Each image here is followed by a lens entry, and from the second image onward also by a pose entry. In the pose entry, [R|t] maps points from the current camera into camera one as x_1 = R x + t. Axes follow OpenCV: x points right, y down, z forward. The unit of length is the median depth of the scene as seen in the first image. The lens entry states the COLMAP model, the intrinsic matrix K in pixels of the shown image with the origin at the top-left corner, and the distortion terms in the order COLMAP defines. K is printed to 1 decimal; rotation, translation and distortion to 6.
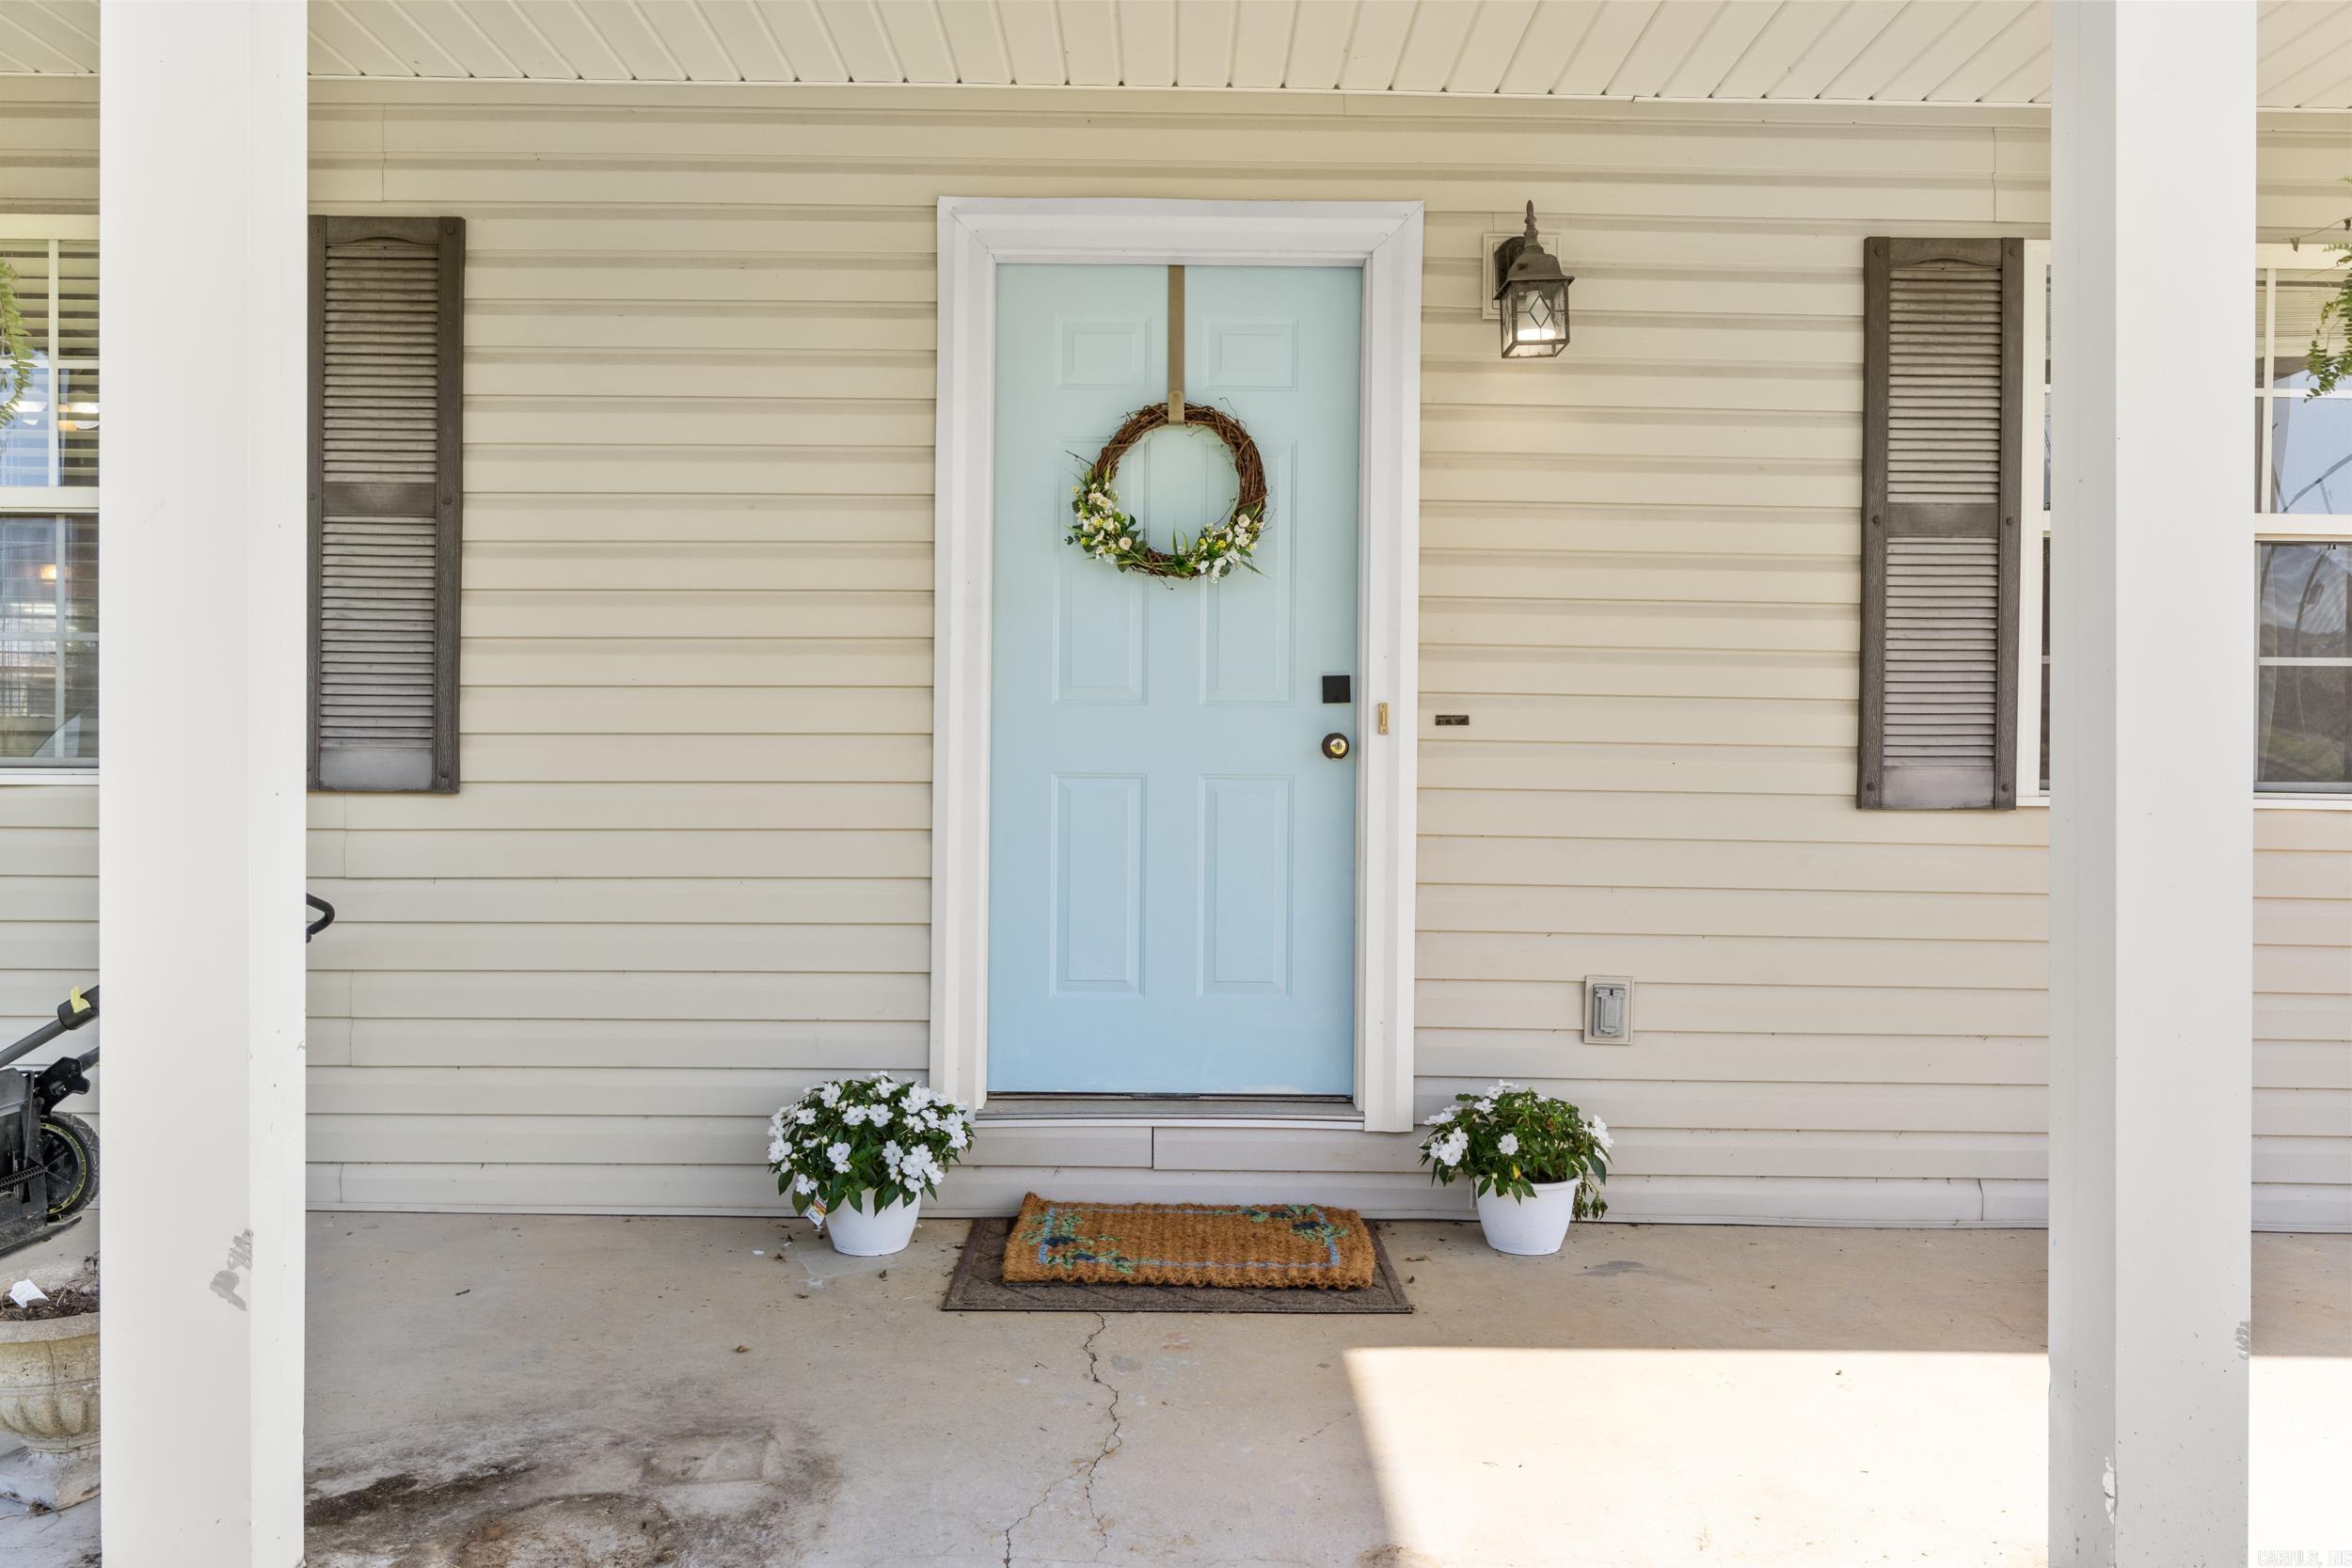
lens RADIAL K [[1621.4, 0, 1176.2], [0, 1621.4, 785.9], [0, 0, 1]] dist [-0.000126, 0.000044]
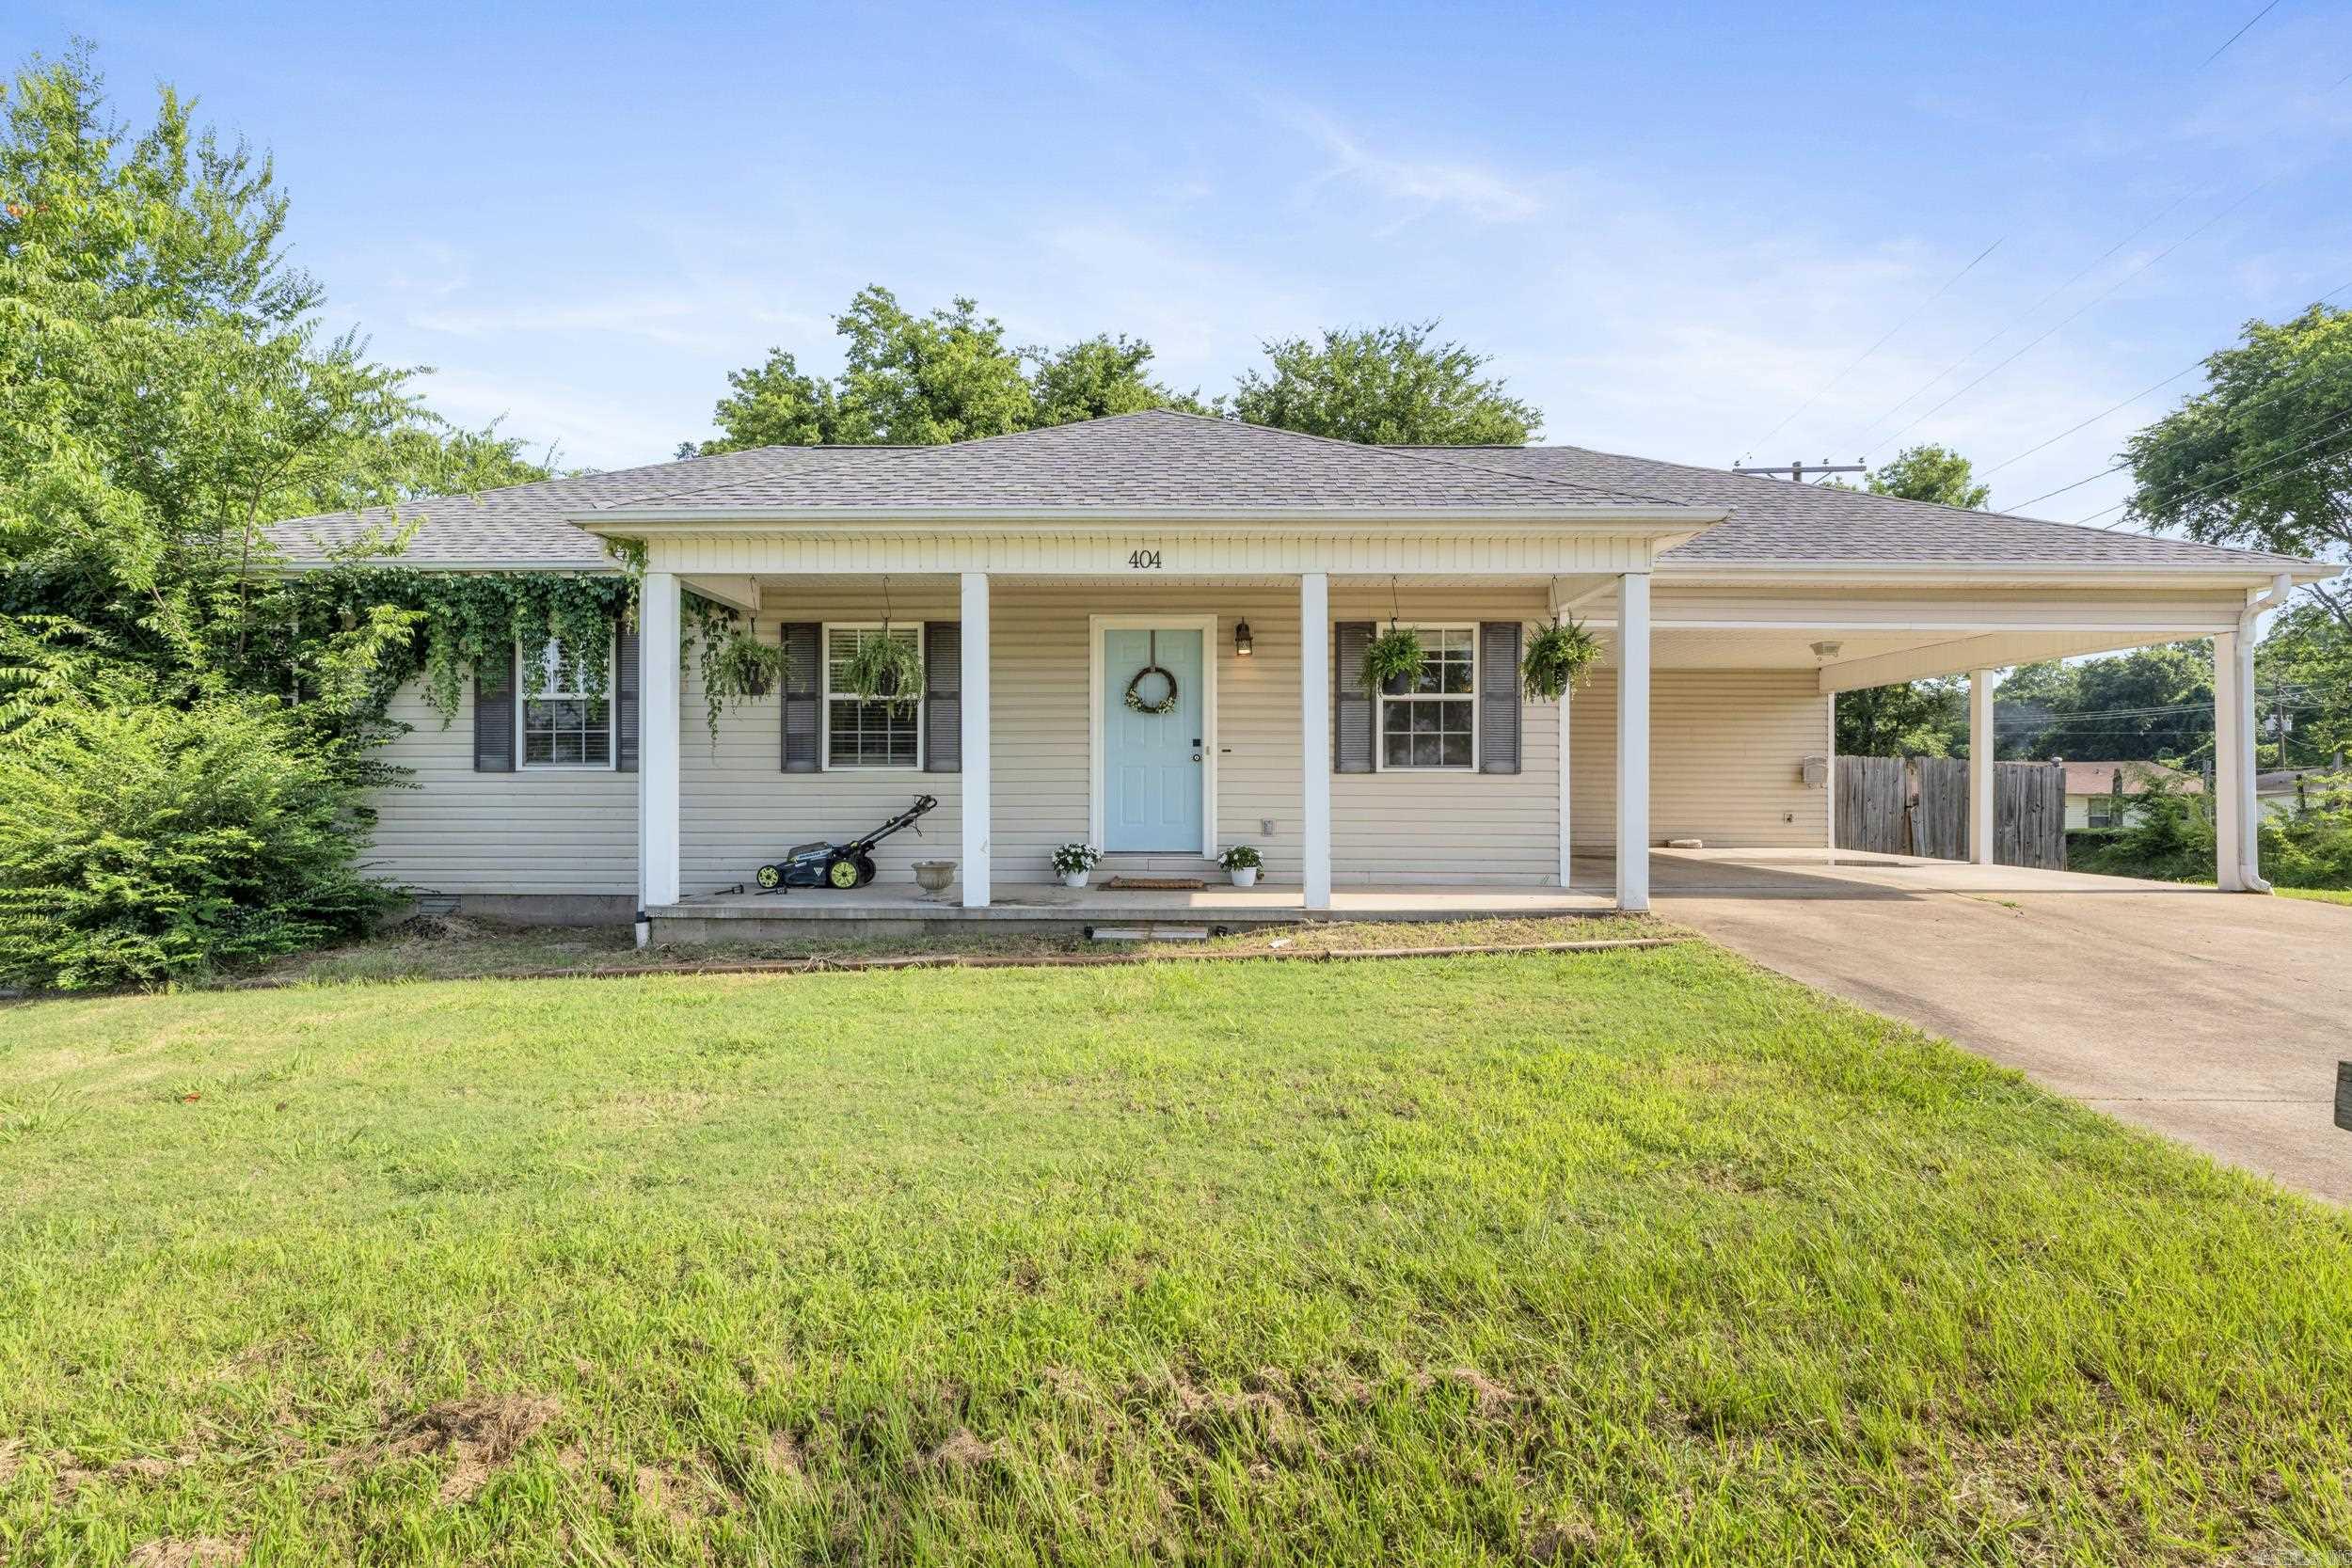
lens RADIAL K [[1137.8, 0, 1172.9], [0, 1137.8, 788.5], [0, 0, 1]] dist [-0.003034, 0.000274]
pose [[0.999733, -0.009189, -0.021200, 0.100661], [0.009000, 0.999919, -0.008970, 0.069847], [0.021281, 0.008777, 0.999735, -1.648363]]
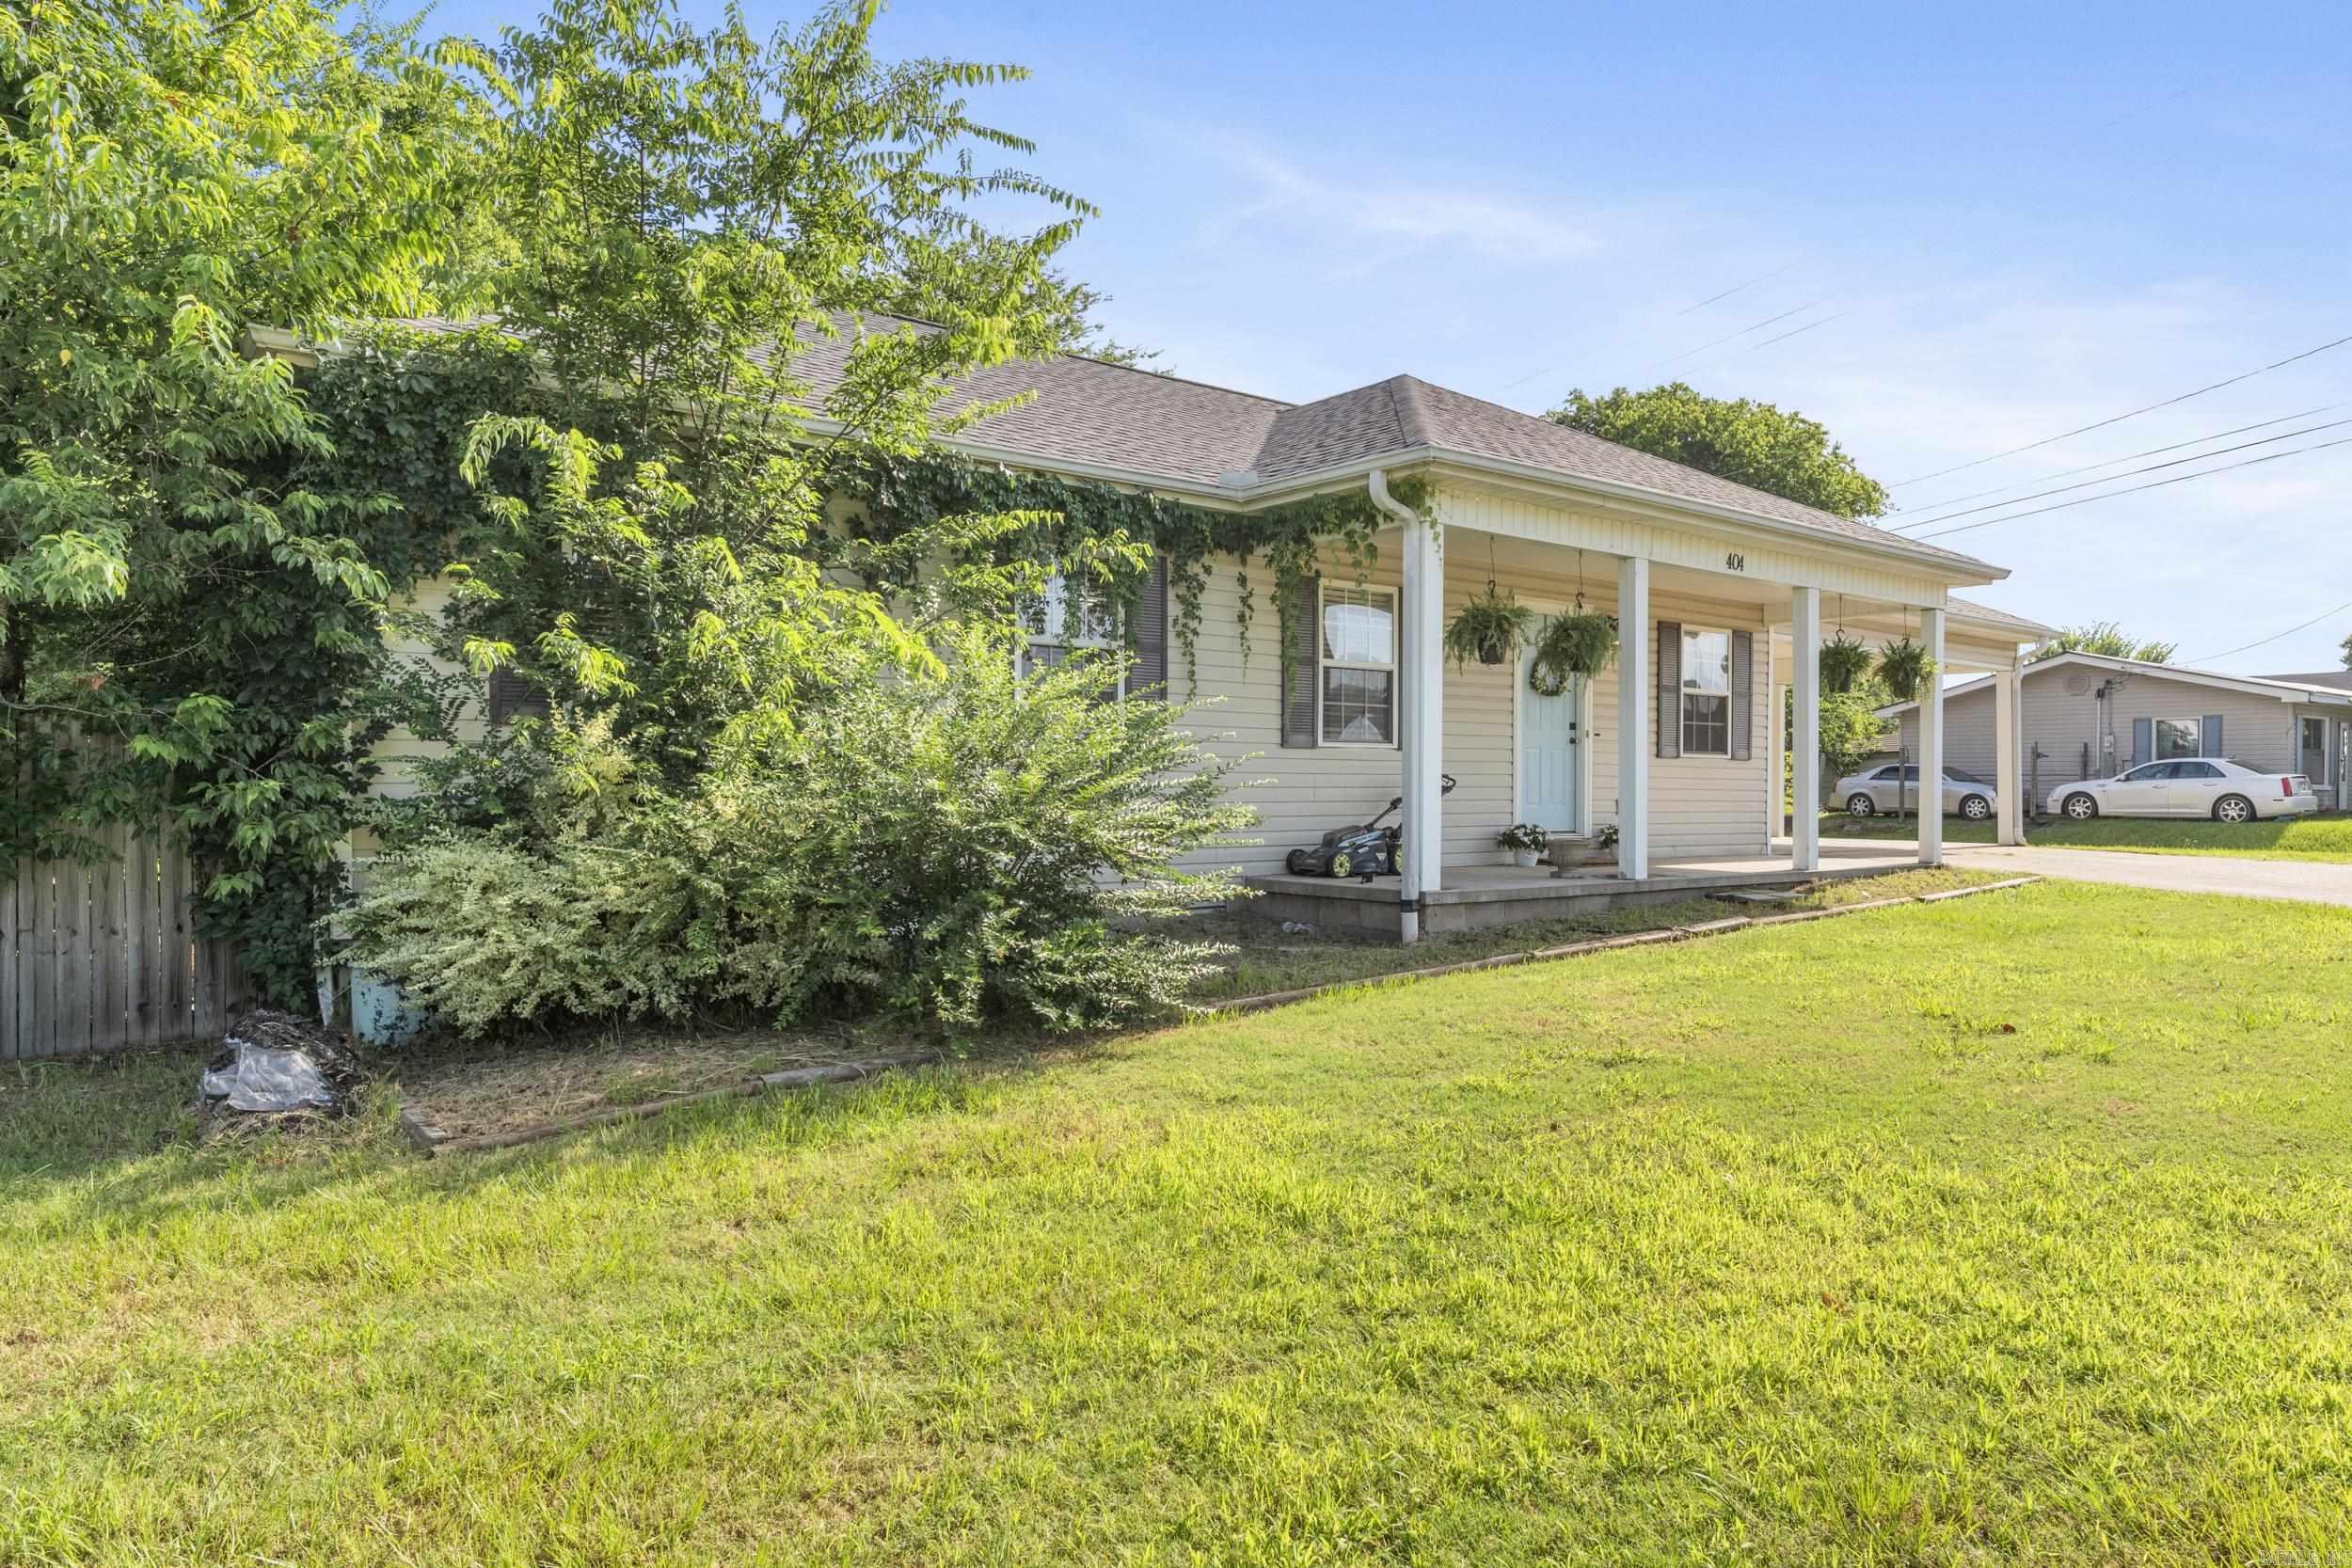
lens RADIAL K [[1409.1, 0, 1178.7], [0, 1409.1, 784.7], [0, 0, 1]] dist [-0.000748, 0.000006]
pose [[0.807093, -0.005709, 0.590397, -2.725136], [0.009793, 0.999945, -0.003718, 0.085061], [-0.590343, 0.008783, 0.807104, -1.196688]]
